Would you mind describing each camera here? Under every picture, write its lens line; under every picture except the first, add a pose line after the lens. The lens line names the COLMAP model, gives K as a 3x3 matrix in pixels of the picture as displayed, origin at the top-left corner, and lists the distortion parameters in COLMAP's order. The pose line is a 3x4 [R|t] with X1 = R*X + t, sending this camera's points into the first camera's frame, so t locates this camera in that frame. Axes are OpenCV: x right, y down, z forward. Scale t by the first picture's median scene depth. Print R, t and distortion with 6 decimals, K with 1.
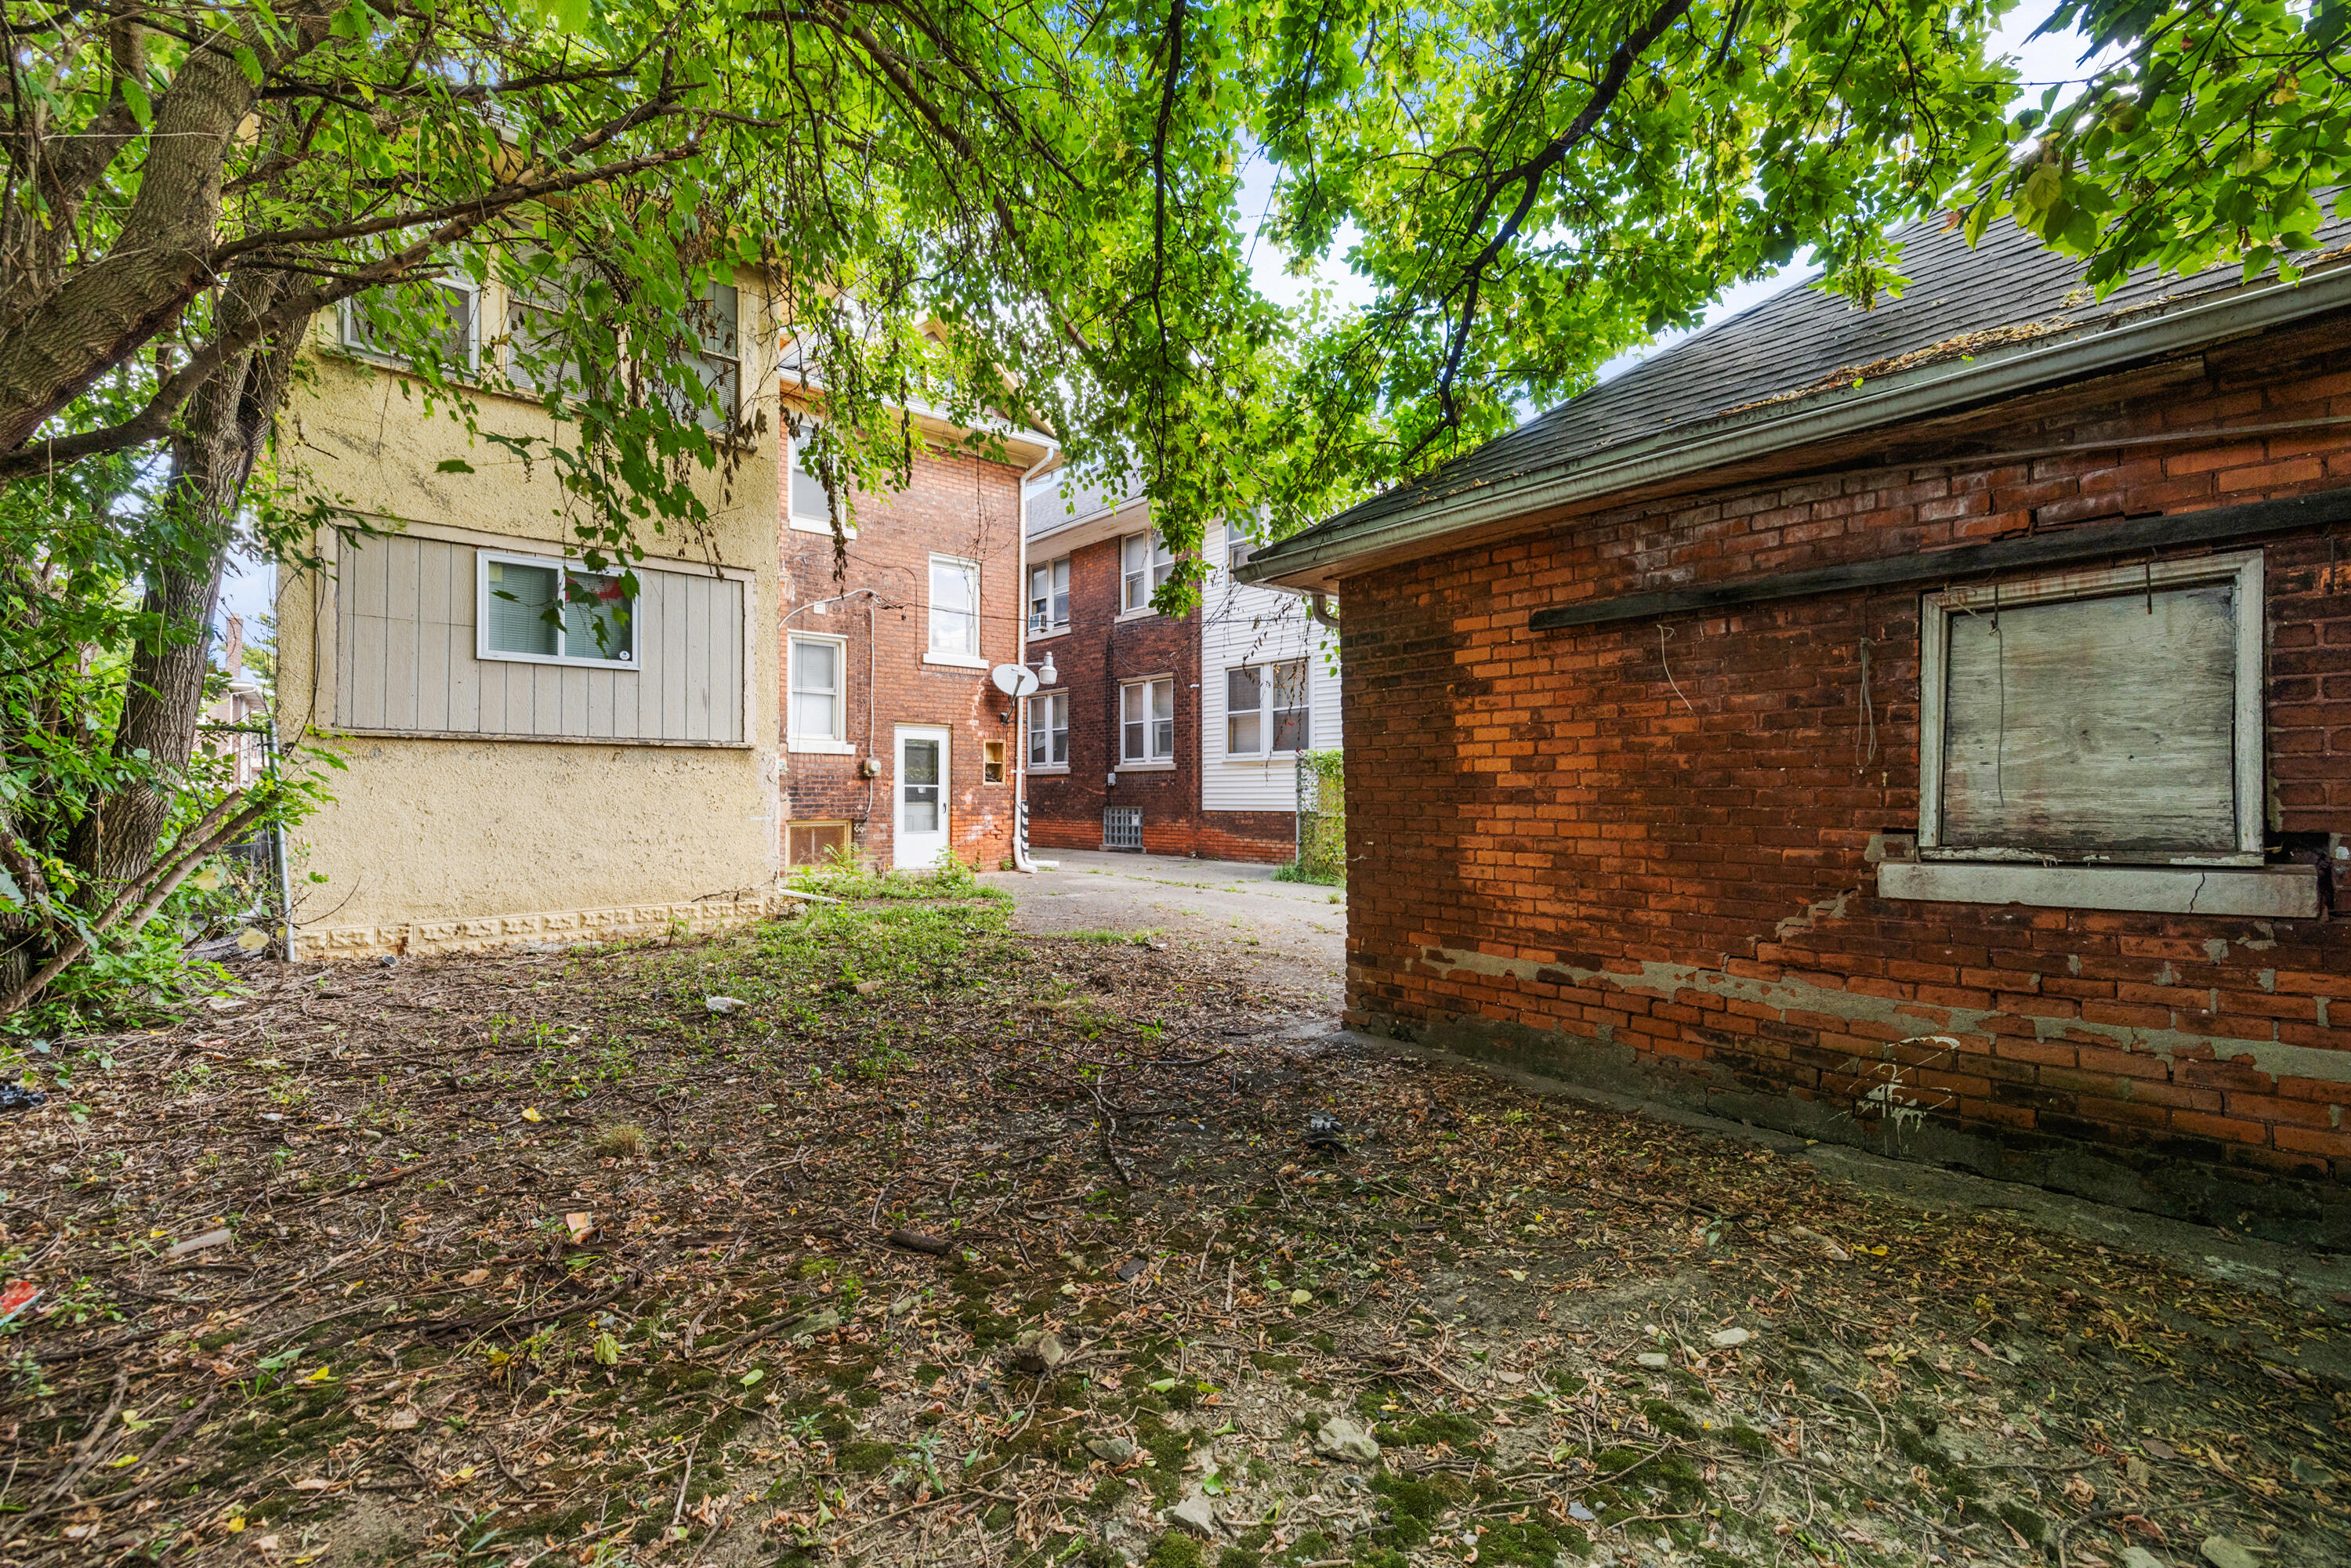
lens RADIAL K [[1025.1, 0, 1169.8], [0, 1025.1, 788.9], [0, 0, 1]] dist [-0.002431, 0.000308]
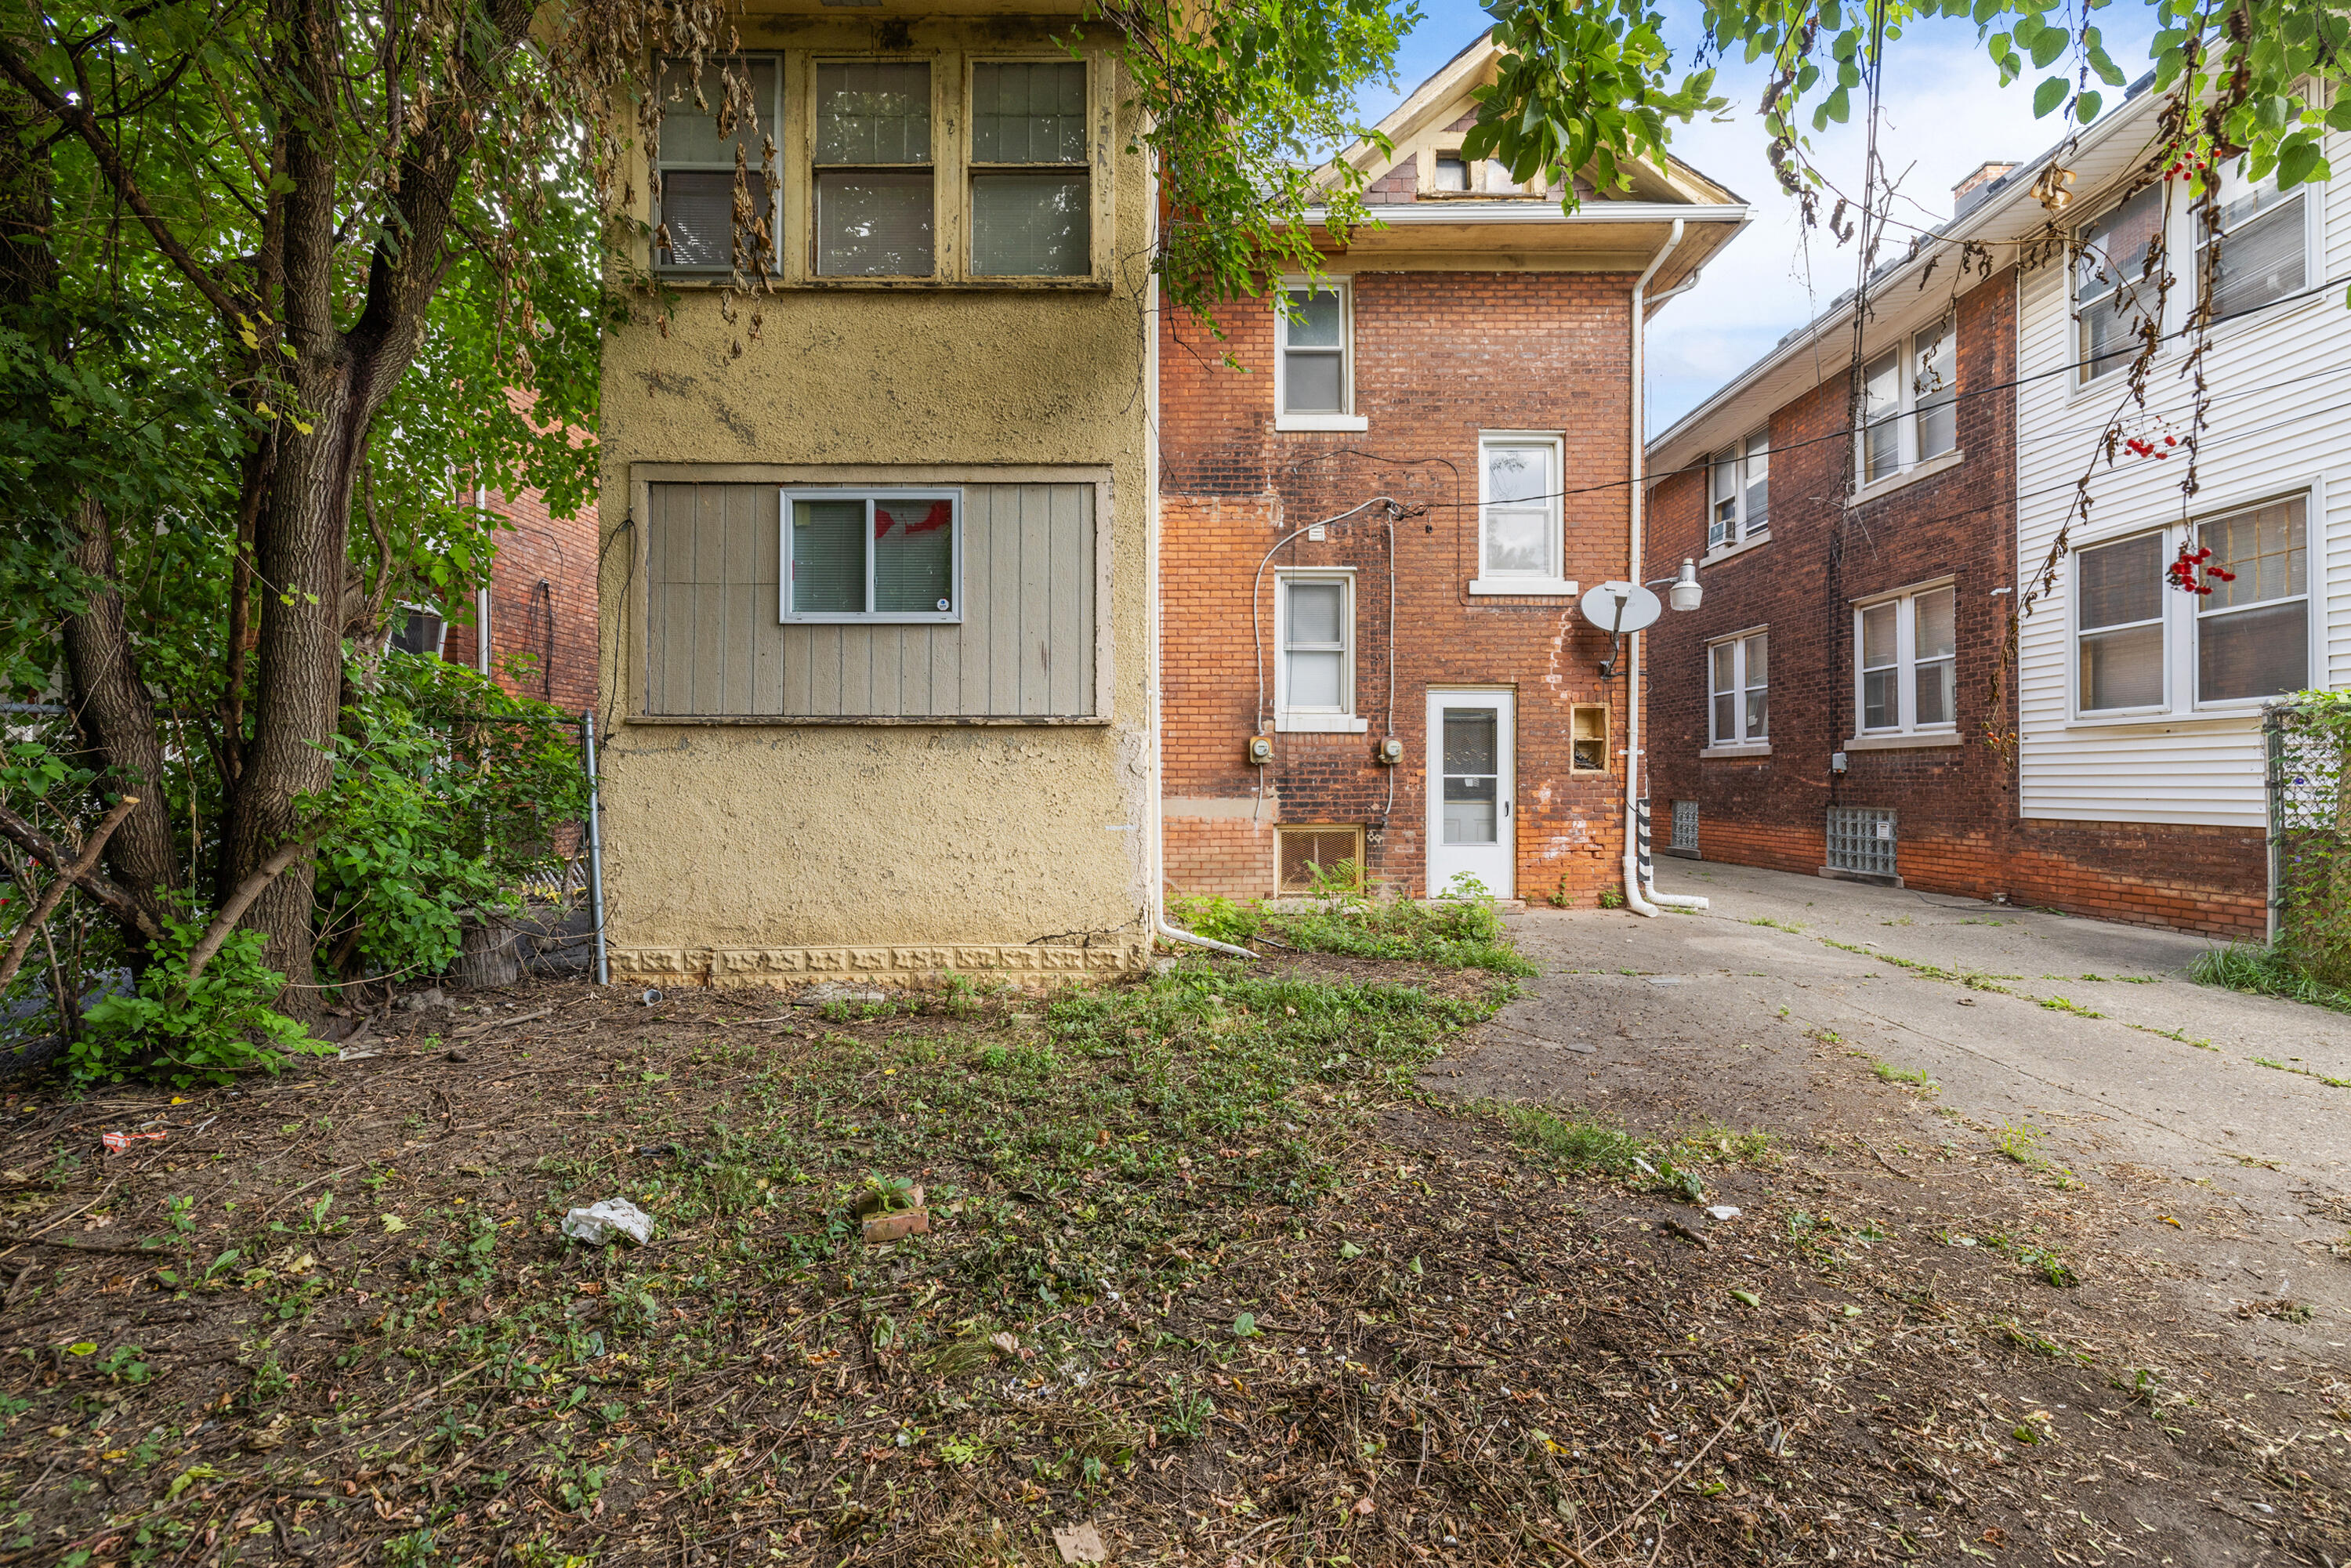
lens RADIAL K [[1025.1, 0, 1177.8], [0, 1025.1, 772.5], [0, 0, 1]] dist [-0.002431, 0.000308]
pose [[0.764930, -0.005558, -0.644089, 0.046679], [0.004429, 0.999985, -0.003370, -0.003833], [0.644098, -0.000275, 0.764943, 0.348575]]
